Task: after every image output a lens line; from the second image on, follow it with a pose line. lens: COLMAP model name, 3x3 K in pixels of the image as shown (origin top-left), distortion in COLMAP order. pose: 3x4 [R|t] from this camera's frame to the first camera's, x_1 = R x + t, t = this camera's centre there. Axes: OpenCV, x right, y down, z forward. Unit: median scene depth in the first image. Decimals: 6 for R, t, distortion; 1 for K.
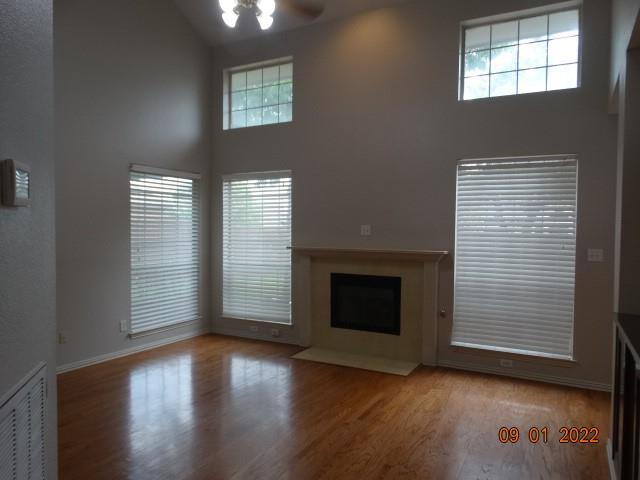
lens RADIAL K [[460.1, 0, 320.8], [0, 460.1, 236.4], [0, 0, 1]] dist [0.006006, -0.003755]
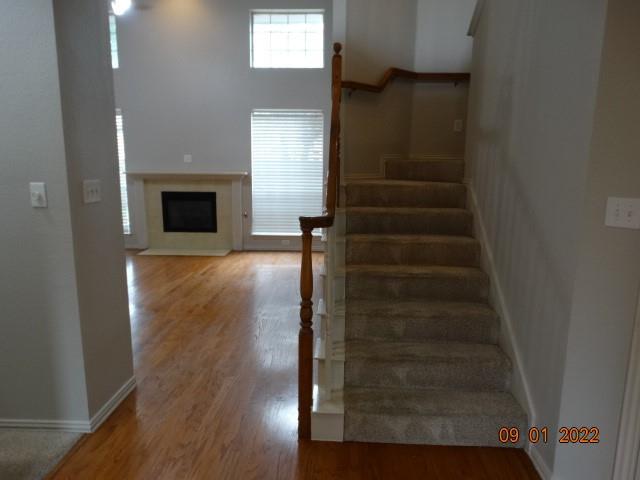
lens RADIAL K [[460.1, 0, 318.3], [0, 460.1, 238.1], [0, 0, 1]] dist [0.006006, -0.003755]
pose [[0.905053, -0.080326, 0.417645, -0.152754], [0.011894, 0.986398, 0.163941, -0.000276], [-0.425133, -0.143408, 0.893698, -0.451242]]
